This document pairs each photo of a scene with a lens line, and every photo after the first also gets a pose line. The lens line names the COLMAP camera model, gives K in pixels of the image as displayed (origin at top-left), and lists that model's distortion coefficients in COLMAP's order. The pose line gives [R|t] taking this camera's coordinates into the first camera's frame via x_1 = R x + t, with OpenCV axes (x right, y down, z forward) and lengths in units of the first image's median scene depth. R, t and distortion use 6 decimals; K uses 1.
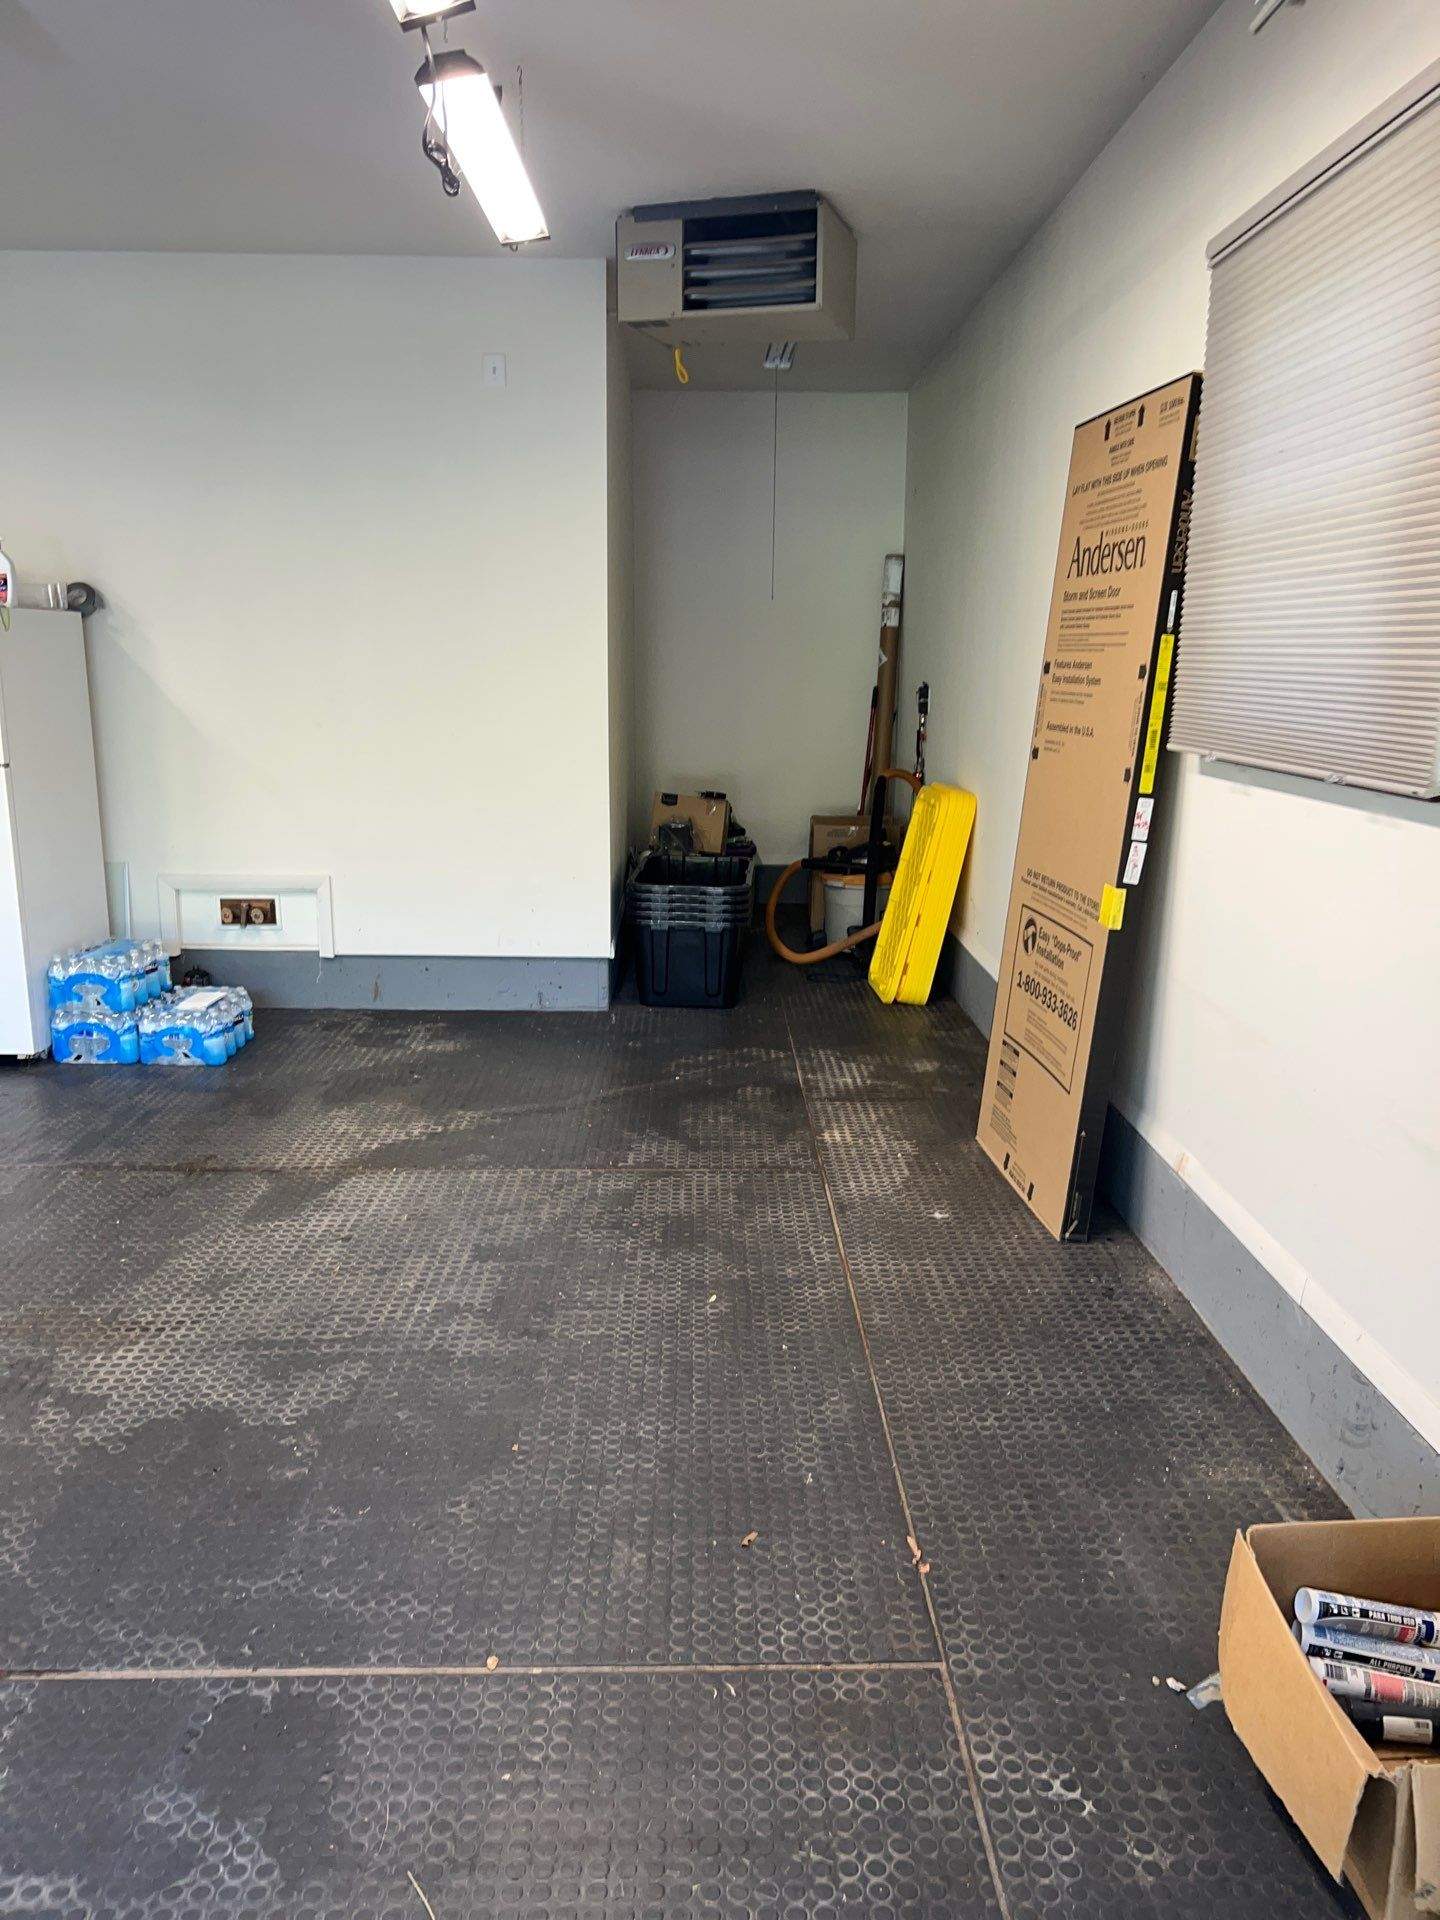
lens RADIAL K [[1448.5, 0, 734.1], [0, 1448.5, 991.8], [0, 0, 1]] dist [0.009322, -0.015937]
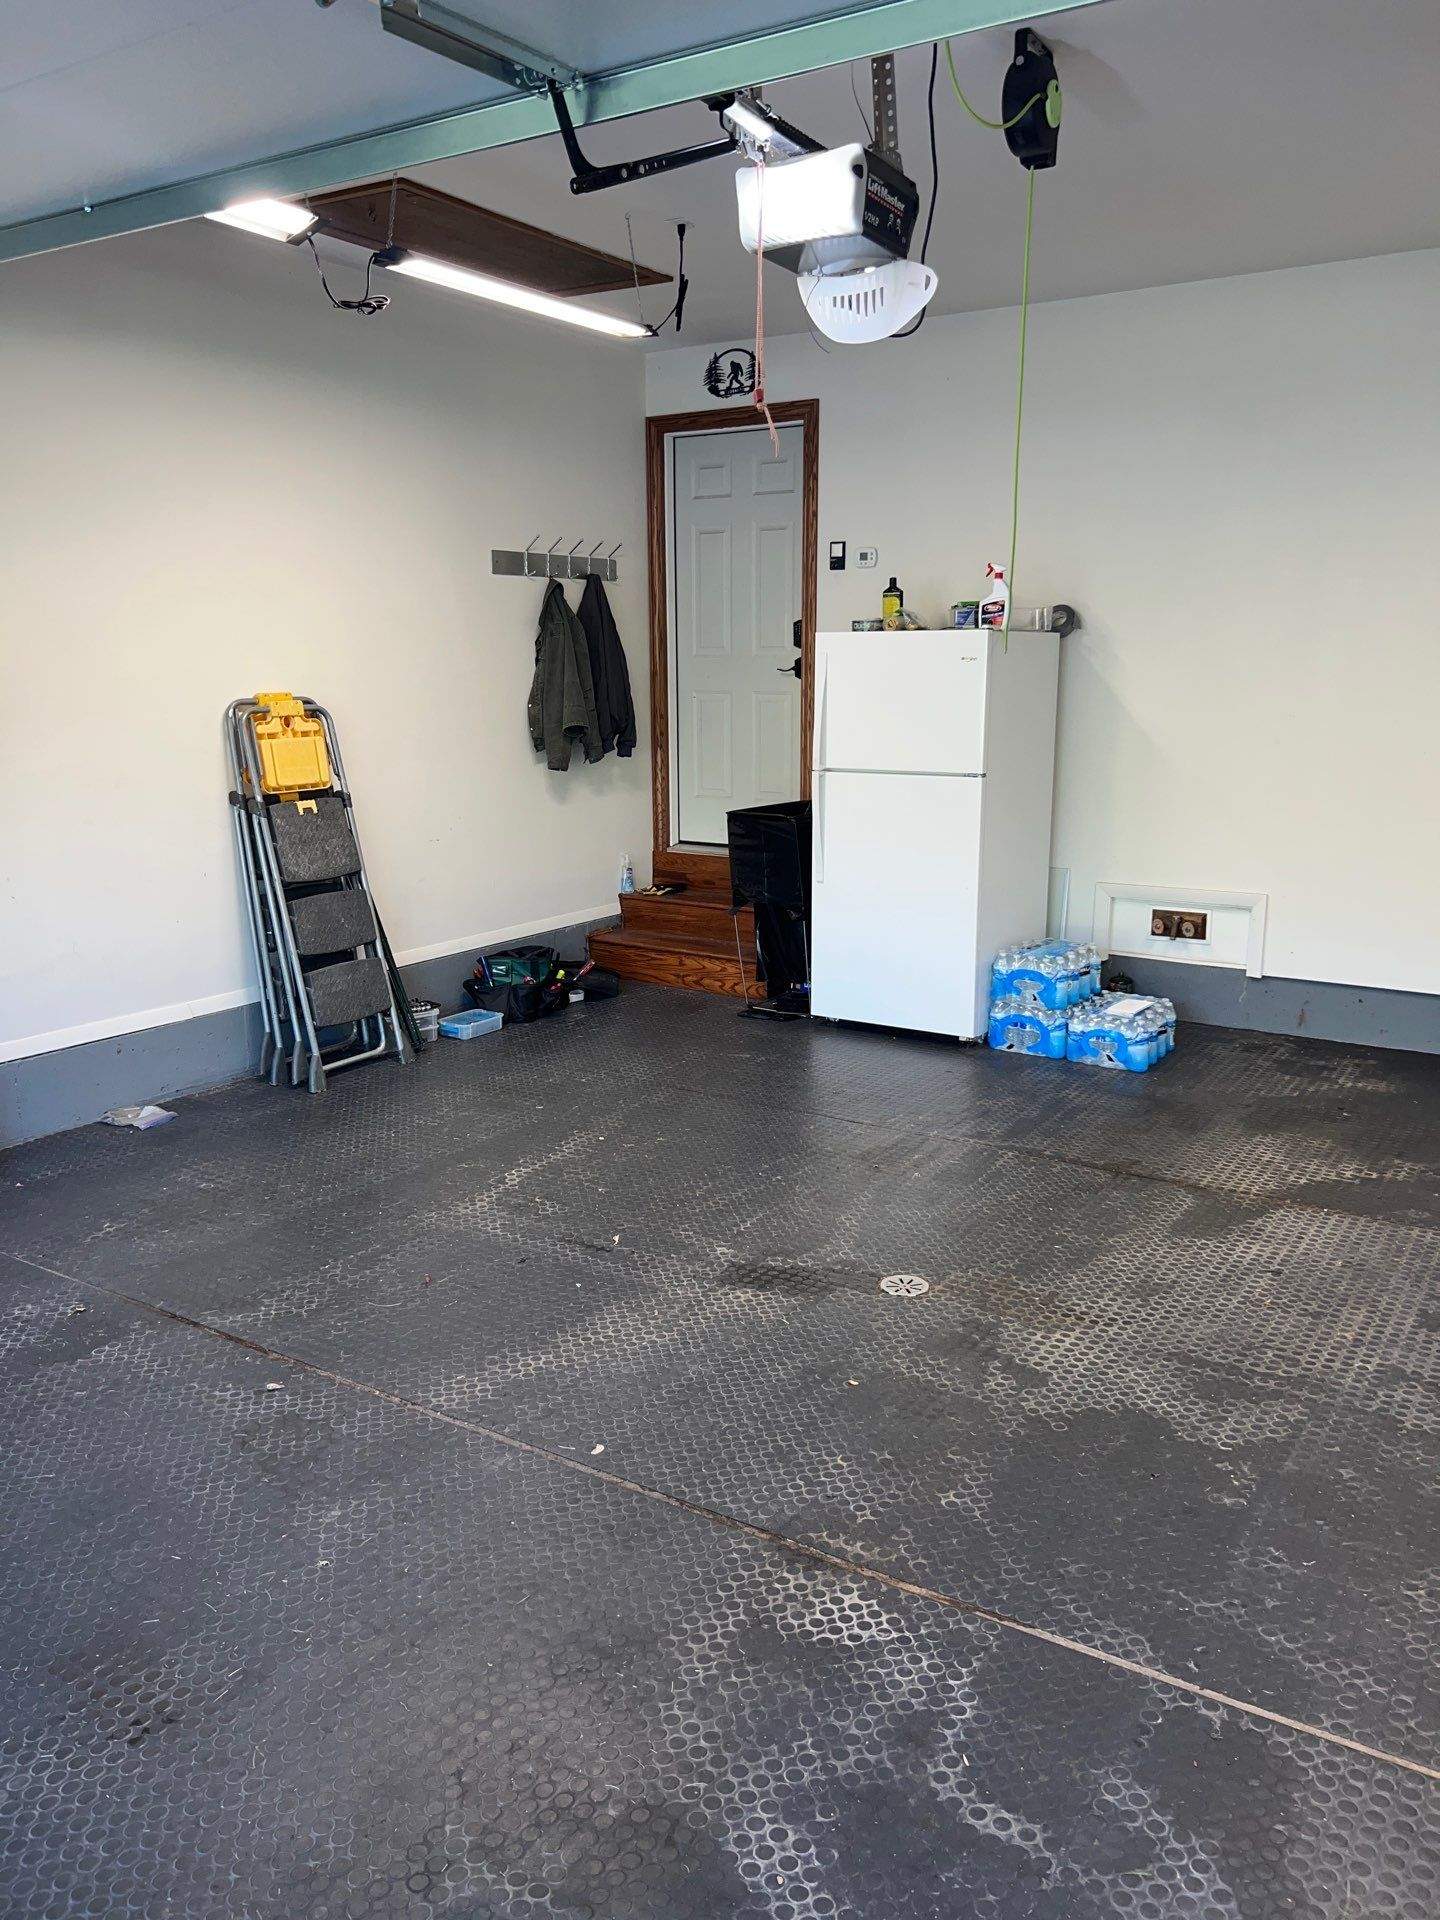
lens RADIAL K [[1448.5, 0, 734.1], [0, 1448.5, 991.8], [0, 0, 1]] dist [0.009322, -0.015937]
pose [[0.835835, 0.112582, -0.537312, -0.064316], [-0.114723, 0.992957, 0.029590, -0.004198], [0.536859, 0.036909, 0.842864, -0.025468]]
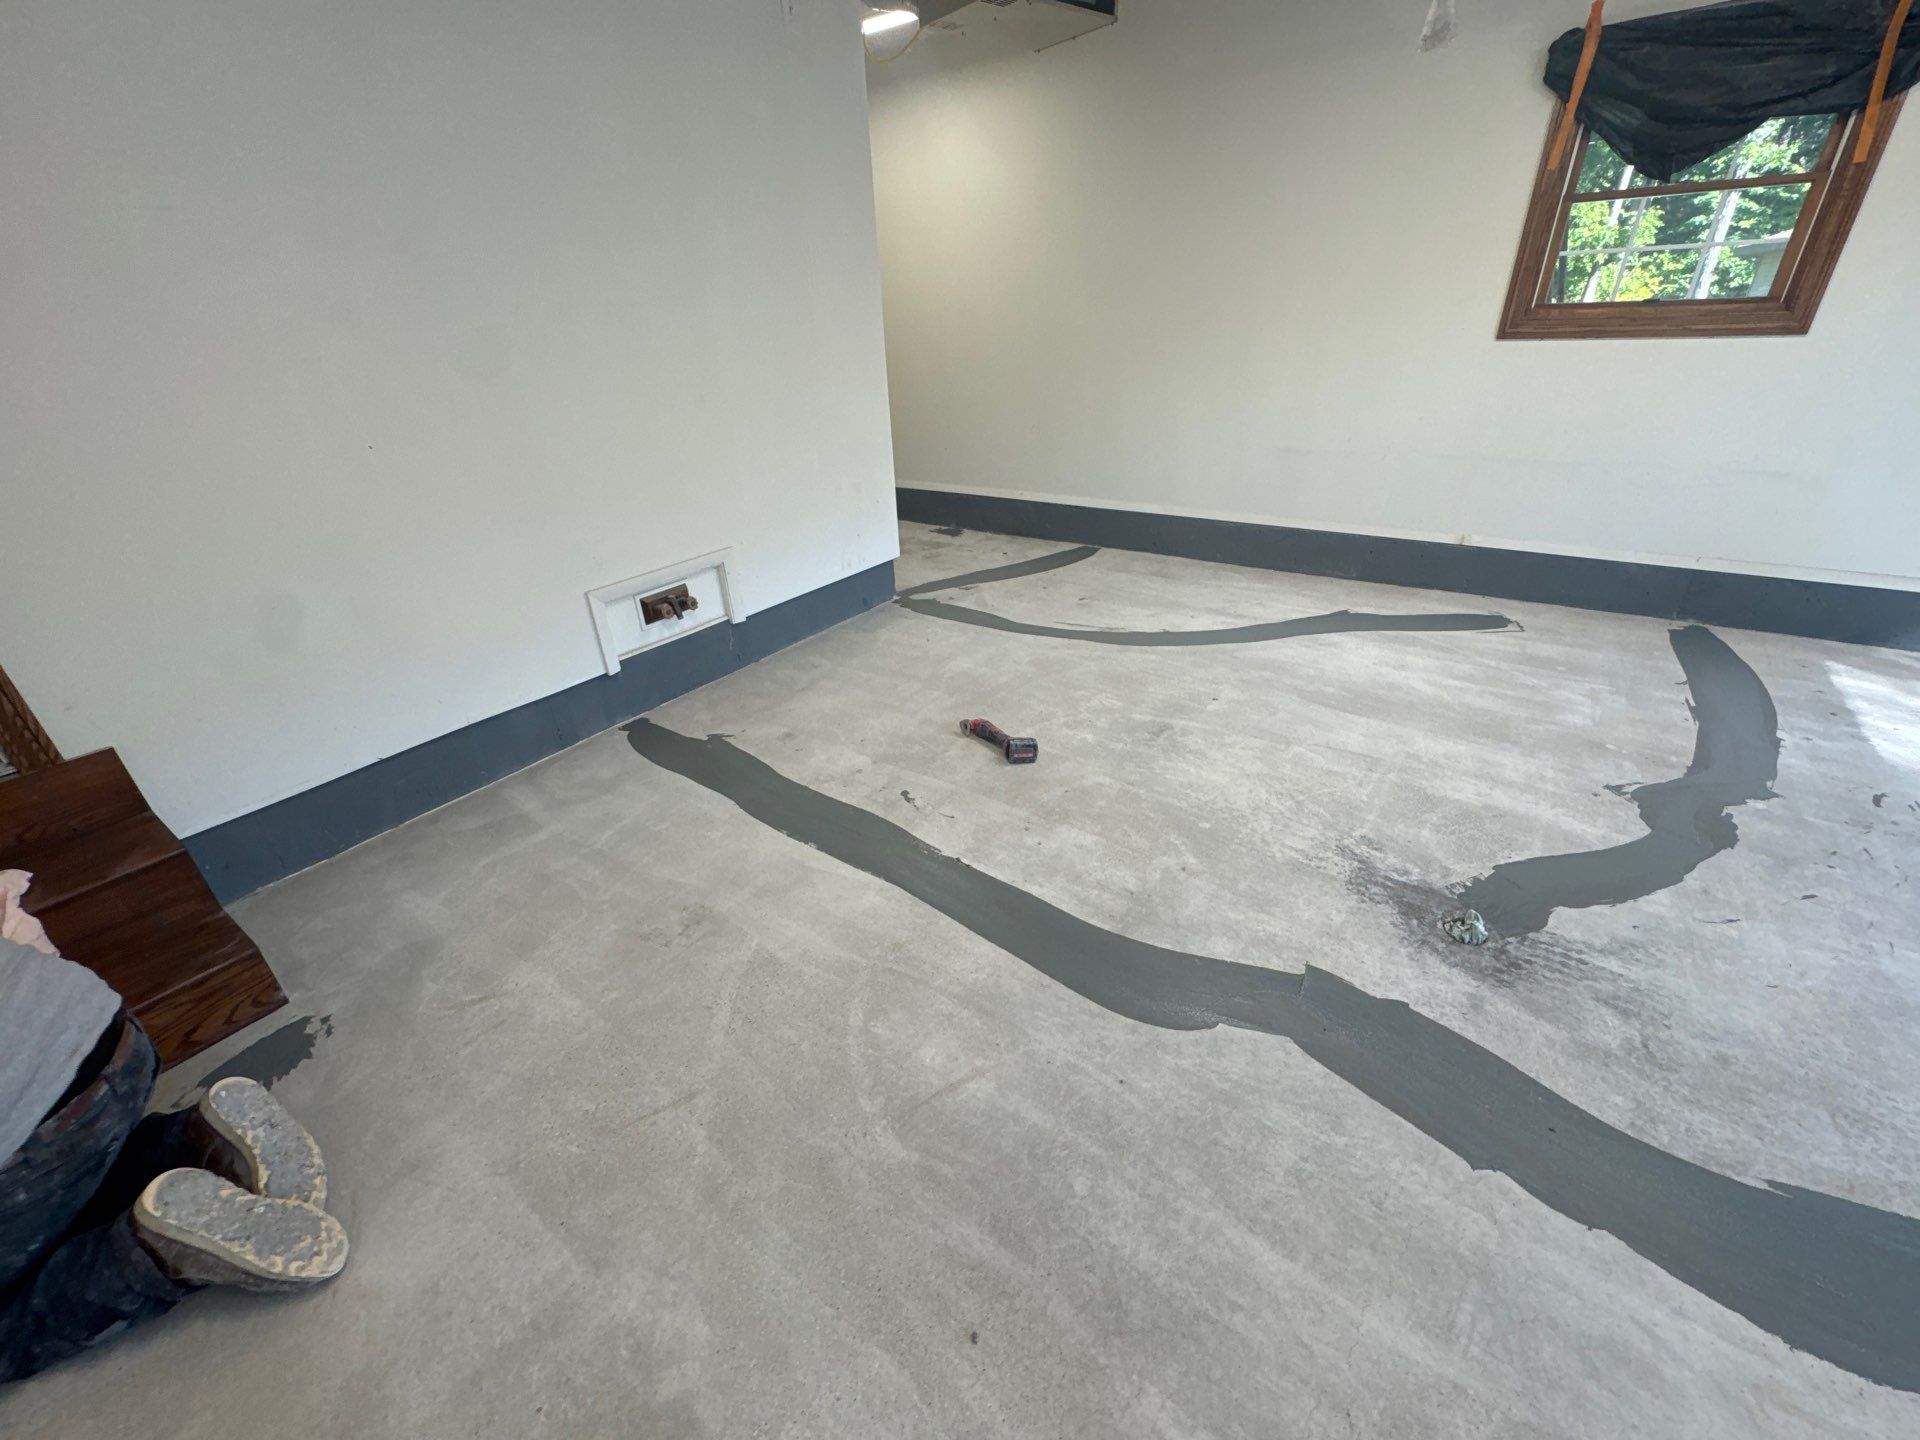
lens RADIAL K [[762.6, 0, 960.0], [0, 762.6, 720.0], [0, 0, 1]] dist [-0.009418, 0.000089]
pose [[0.591219, -0.399410, 0.700665, -0.855634], [0.221140, 0.915746, 0.335419, -0.158982], [-0.775602, -0.043361, 0.629732, 0.707311]]
